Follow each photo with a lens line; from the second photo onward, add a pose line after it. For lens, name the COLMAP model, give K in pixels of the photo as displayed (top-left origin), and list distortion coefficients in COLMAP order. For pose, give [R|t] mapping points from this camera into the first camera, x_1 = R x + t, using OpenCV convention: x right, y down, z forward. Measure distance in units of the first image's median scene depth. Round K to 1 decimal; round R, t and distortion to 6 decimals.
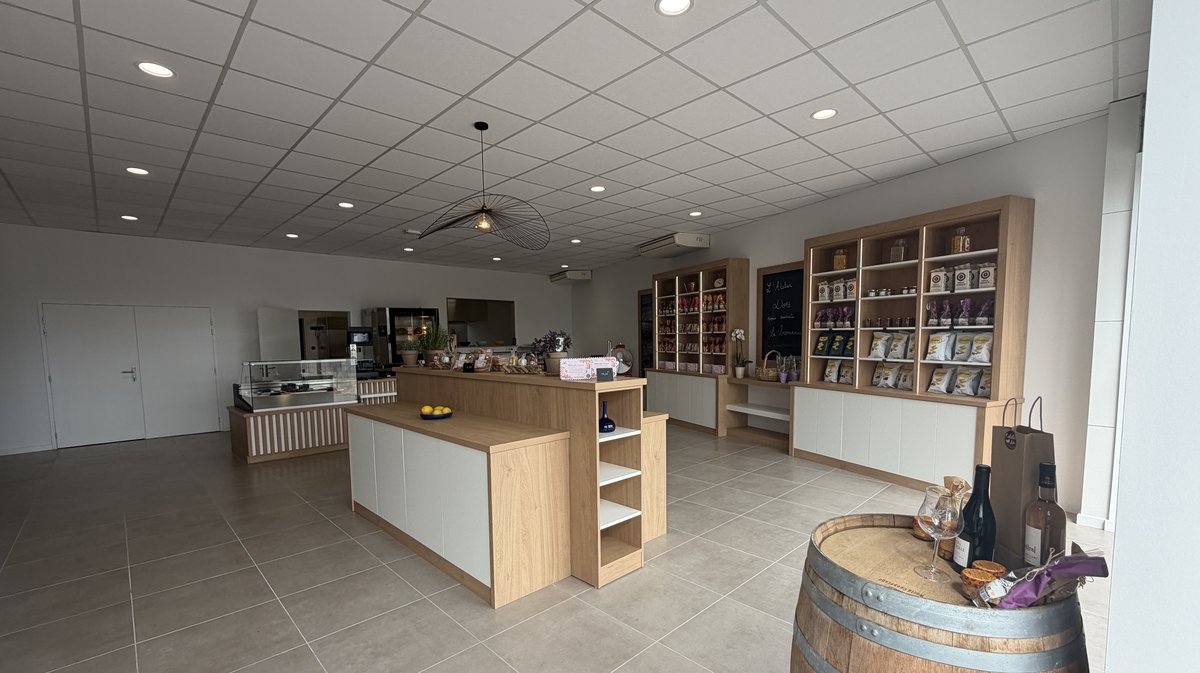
lens RADIAL K [[507.2, 0, 602.9], [0, 507.2, 374.1], [0, 0, 1]] dist [0.000862, 0.000133]
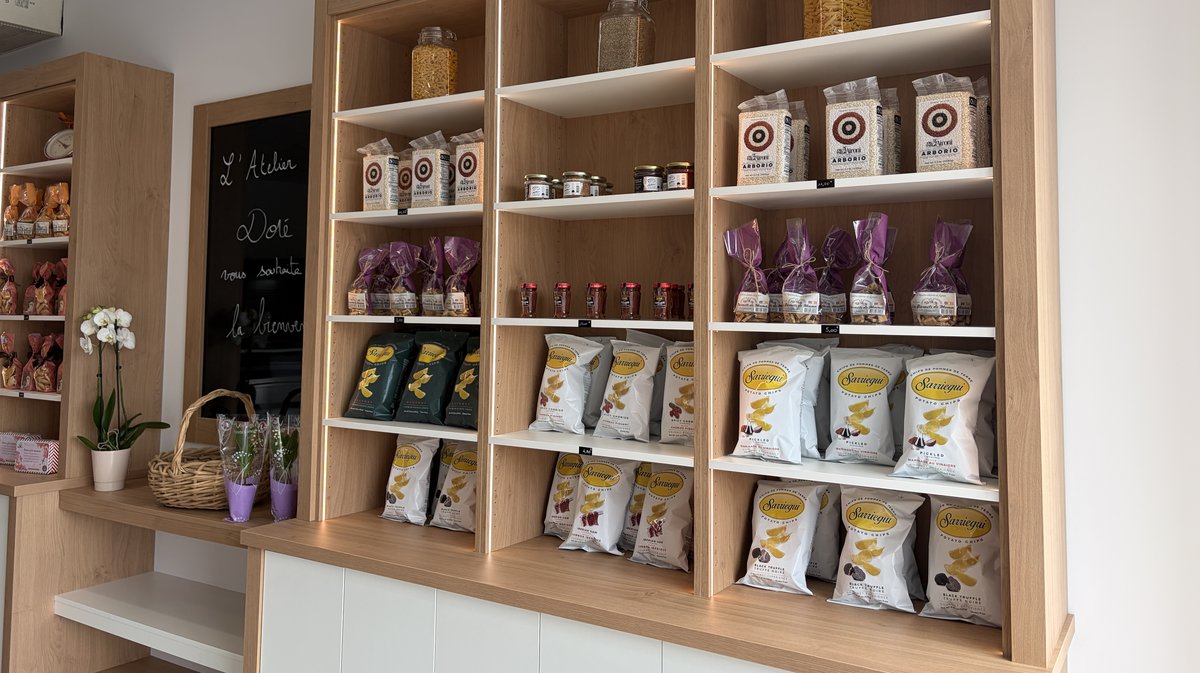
lens RADIAL K [[924.5, 0, 600.0], [0, 924.5, 336.5], [0, 0, 1]] dist [-0.007906, -0.002599]
pose [[0.855737, 0.008544, 0.517341, 0.306724], [0.018969, 0.998673, -0.047871, -0.058209], [-0.517063, 0.050779, 0.854440, 0.570477]]
